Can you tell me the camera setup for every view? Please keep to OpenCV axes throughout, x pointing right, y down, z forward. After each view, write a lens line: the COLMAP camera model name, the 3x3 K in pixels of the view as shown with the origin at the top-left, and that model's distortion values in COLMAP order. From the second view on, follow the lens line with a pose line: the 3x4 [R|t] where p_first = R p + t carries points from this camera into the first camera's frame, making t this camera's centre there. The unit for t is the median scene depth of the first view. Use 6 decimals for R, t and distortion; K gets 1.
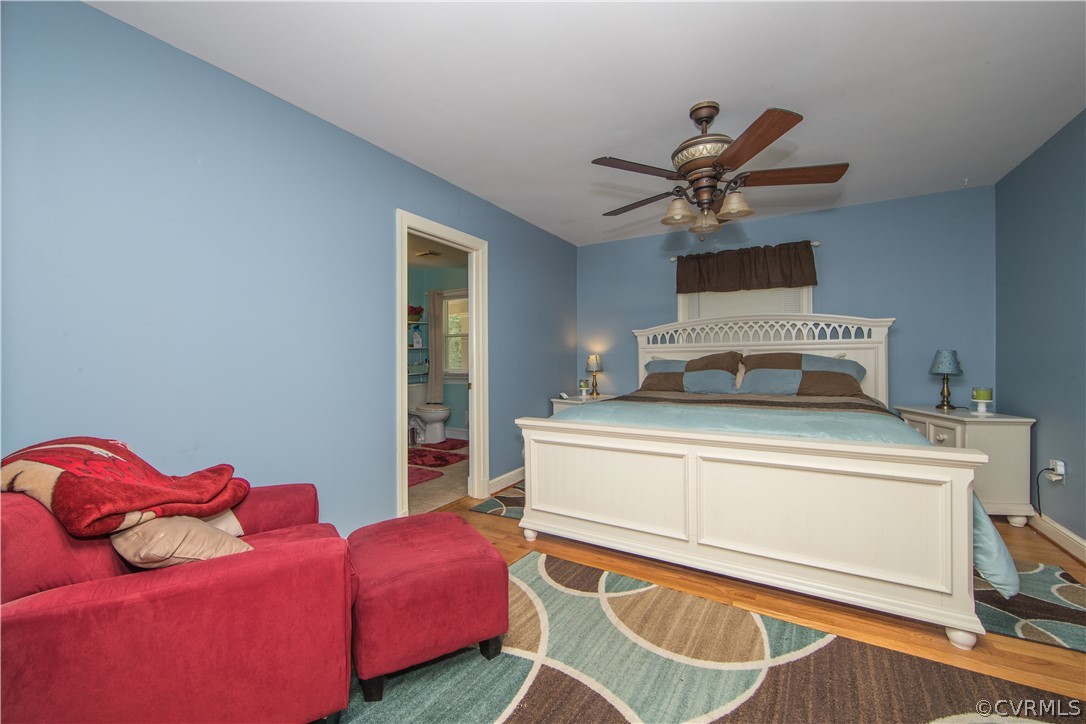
lens RADIAL K [[435.3, 0, 542.5], [0, 435.3, 358.4], [0, 0, 1]] dist [-0.000231, 0.000200]
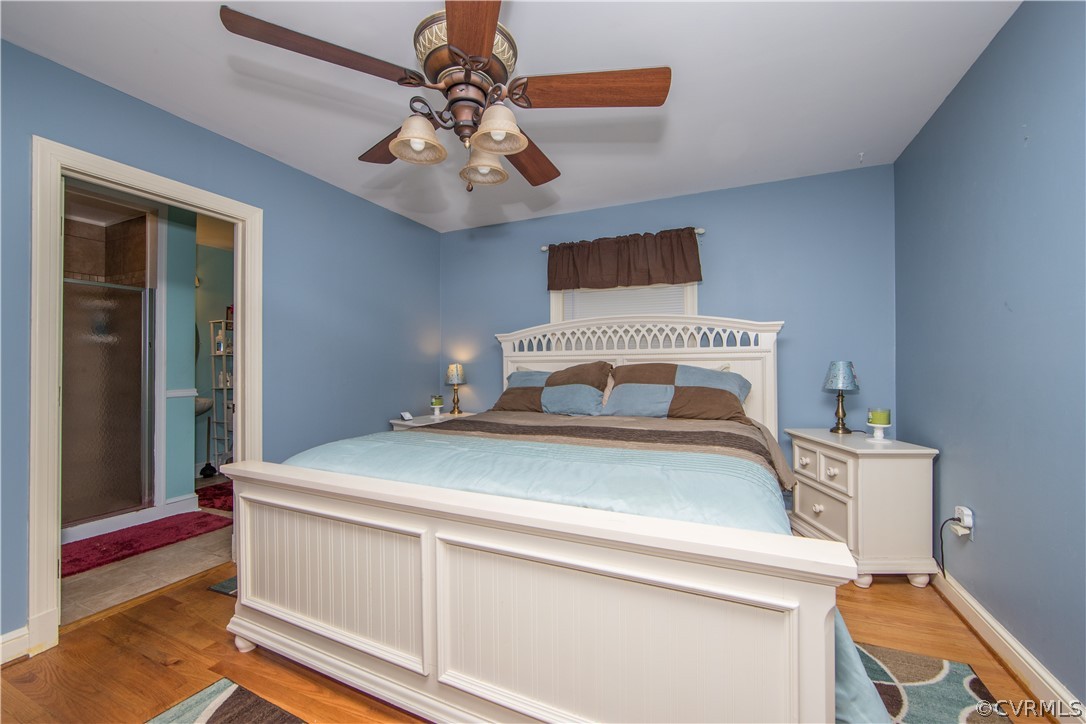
lens RADIAL K [[433.0, 0, 545.4], [0, 433.0, 360.8], [0, 0, 1]] dist [-0.005637, 0.000925]
pose [[0.994309, 0.004169, 0.106456, 0.269996], [-0.003062, 0.999939, -0.010568, -0.008651], [-0.106494, 0.010182, 0.994261, 0.235846]]
